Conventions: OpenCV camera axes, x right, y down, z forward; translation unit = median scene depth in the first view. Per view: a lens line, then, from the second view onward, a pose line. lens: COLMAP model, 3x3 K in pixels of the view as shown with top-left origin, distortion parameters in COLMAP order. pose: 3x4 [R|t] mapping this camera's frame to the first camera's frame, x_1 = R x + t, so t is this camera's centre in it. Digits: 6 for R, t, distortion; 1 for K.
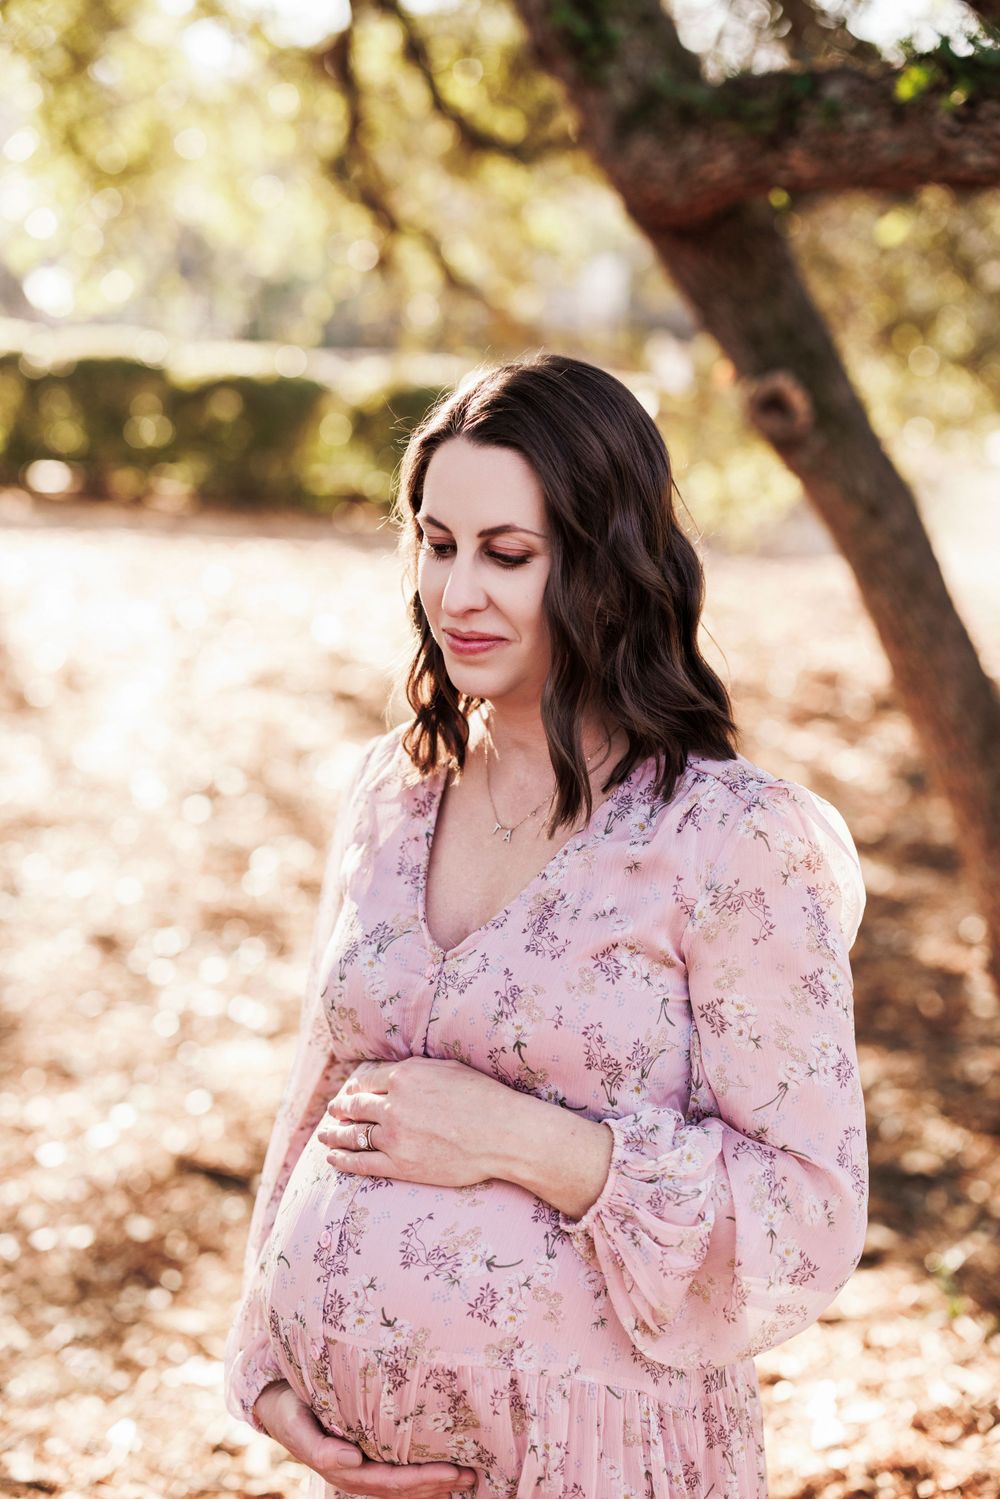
lens RADIAL K [[2221.6, 0, 500.0], [0, 2221.6, 749.5], [0, 0, 1]] dist [-0.007512, -0.007814]
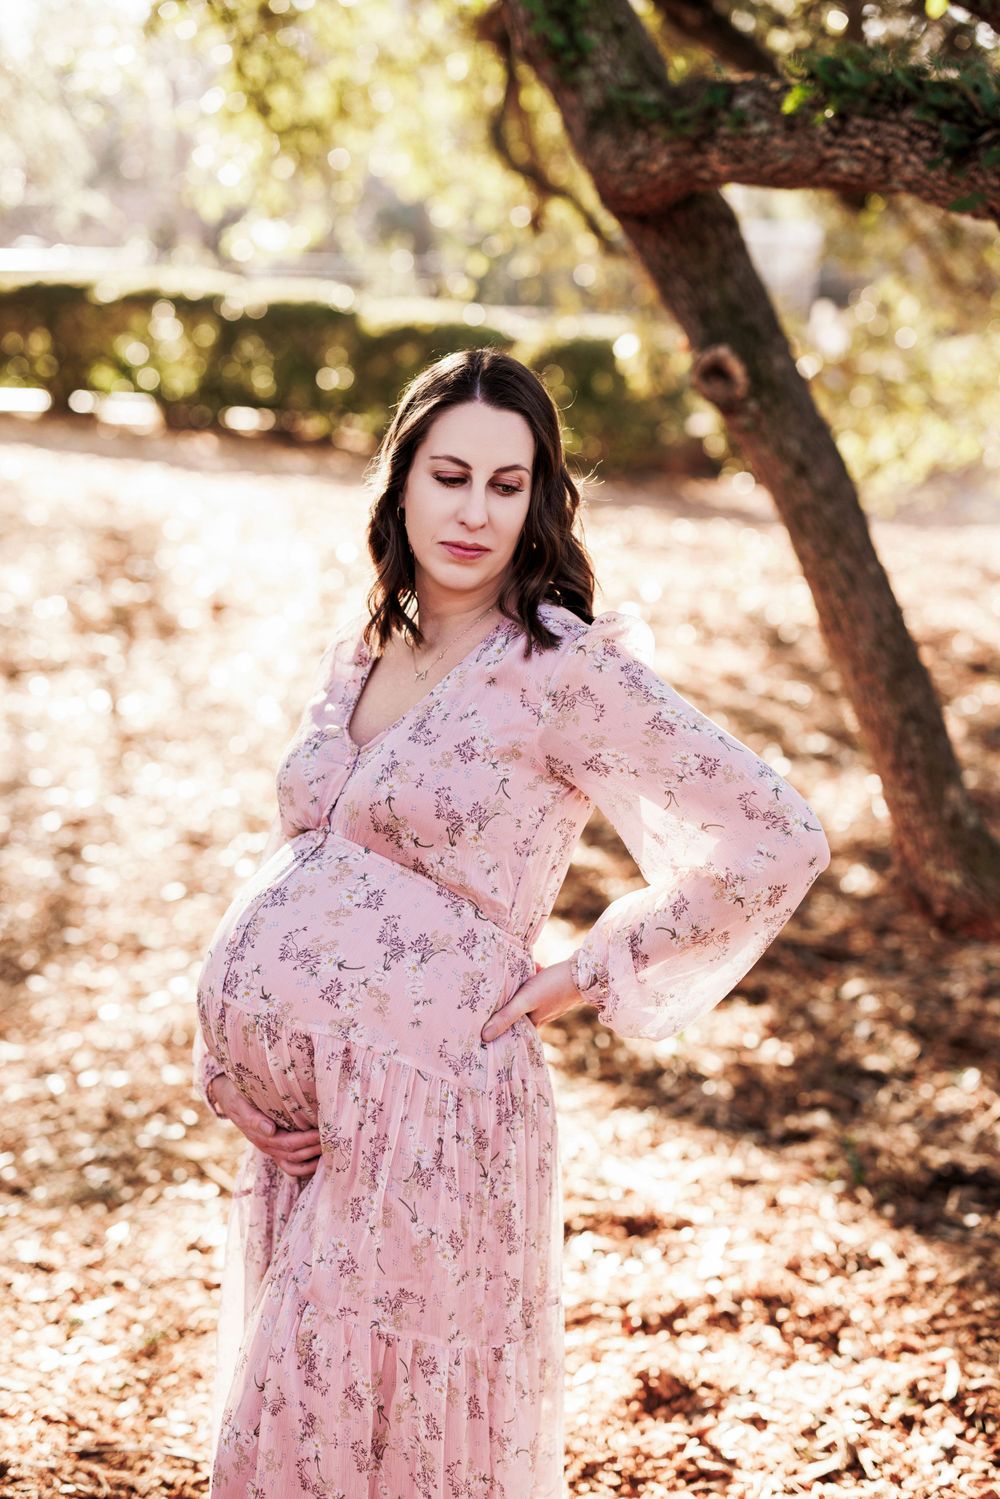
lens RADIAL K [[2239.5, 0, 529.1], [0, 2239.5, 753.1], [0, 0, 1]] dist [-0.007087, 0.073086]
pose [[0.994738, 0.046541, -0.091271, 0.122308], [-0.044724, 0.998760, 0.021846, 0.016480], [0.092174, -0.017649, 0.995586, -0.134530]]
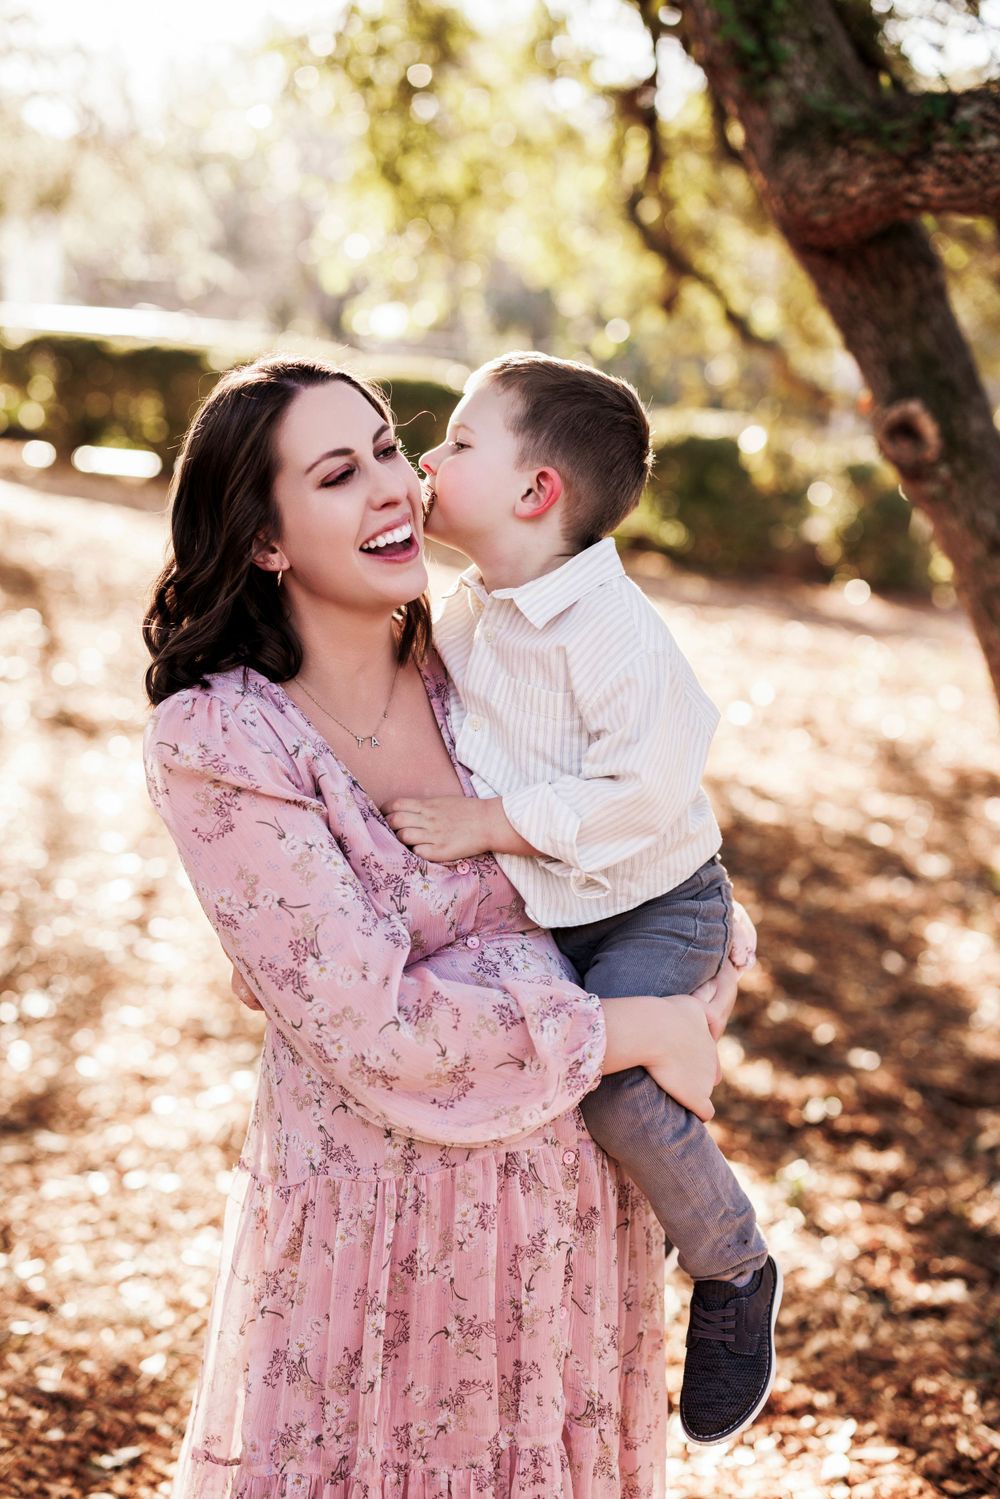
lens RADIAL K [[2221.6, 0, 500.0], [0, 2221.6, 749.5], [0, 0, 1]] dist [-0.007512, -0.007814]
pose [[0.983763, 0.109275, -0.142372, 0.088297], [-0.113309, 0.993348, -0.020516, 0.024045], [0.139184, 0.036315, 0.989601, -0.005364]]
